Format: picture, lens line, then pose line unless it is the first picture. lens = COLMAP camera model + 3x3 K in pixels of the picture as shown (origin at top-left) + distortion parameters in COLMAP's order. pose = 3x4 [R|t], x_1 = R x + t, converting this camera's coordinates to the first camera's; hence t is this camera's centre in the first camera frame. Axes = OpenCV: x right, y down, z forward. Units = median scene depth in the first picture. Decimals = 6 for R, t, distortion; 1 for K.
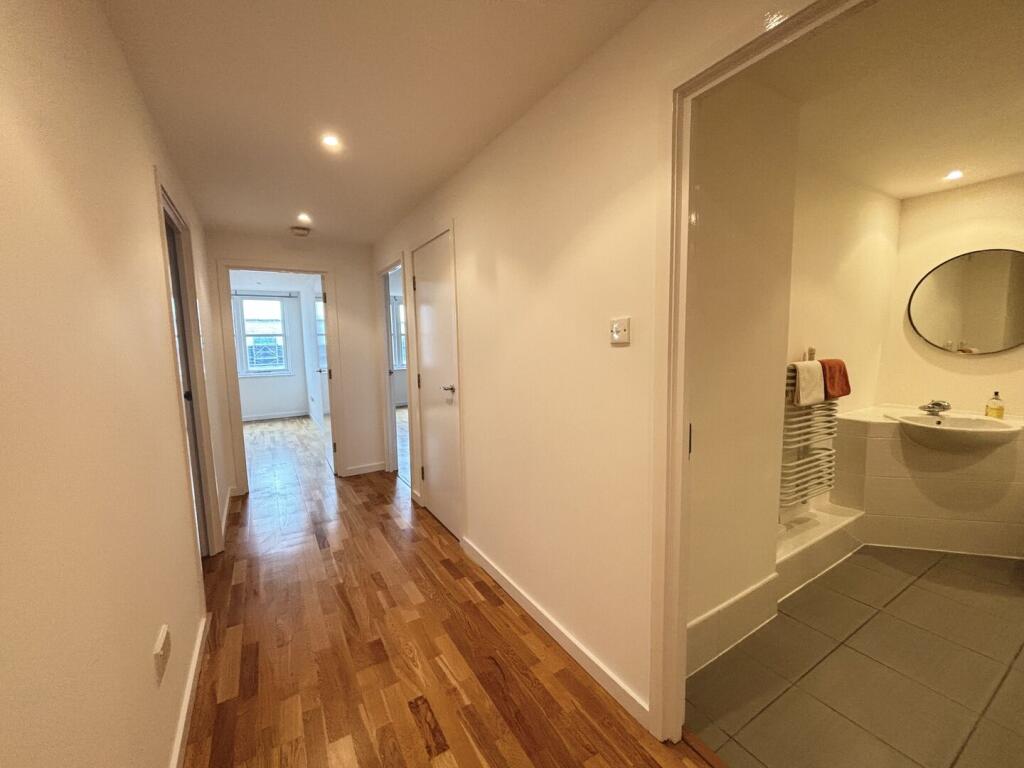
lens RADIAL K [[408.6, 0, 512.0], [0, 408.6, 384.0], [0, 0, 1]] dist [-0.002219, -0.000055]
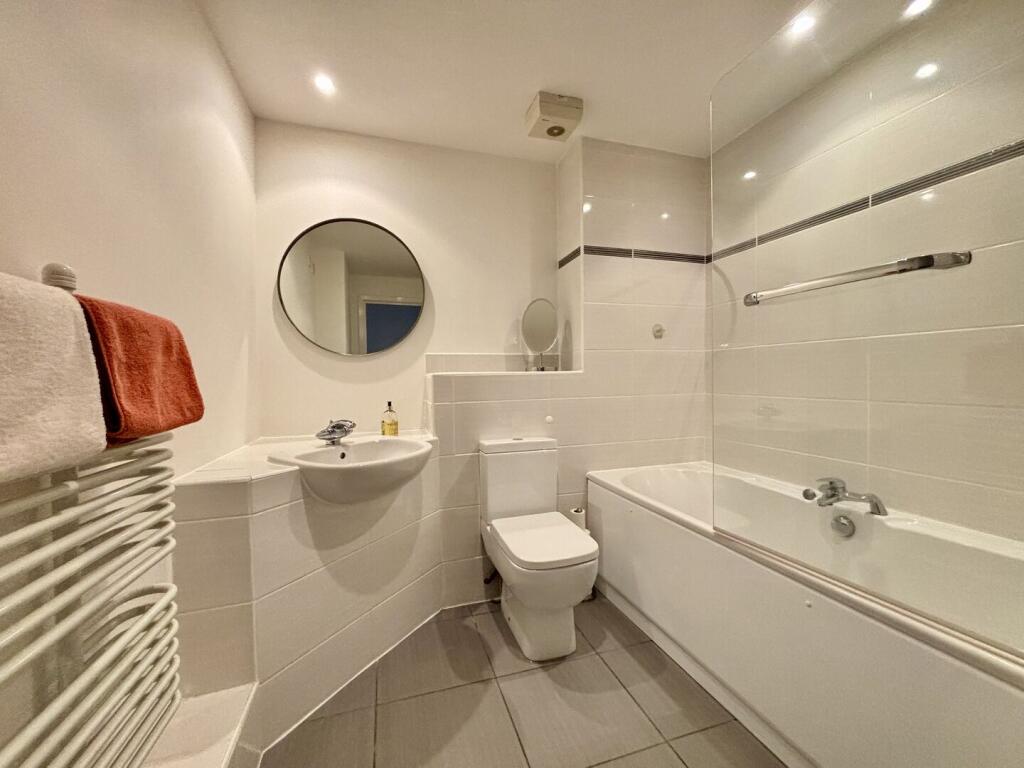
lens RADIAL K [[408.6, 0, 512.0], [0, 408.6, 384.0], [0, 0, 1]] dist [-0.002219, -0.000055]
pose [[0.223517, 0.001223, 0.974699, 0.498105], [0.105783, 0.994062, -0.025505, 0.029752], [-0.968943, 0.108807, 0.222060, 0.603741]]
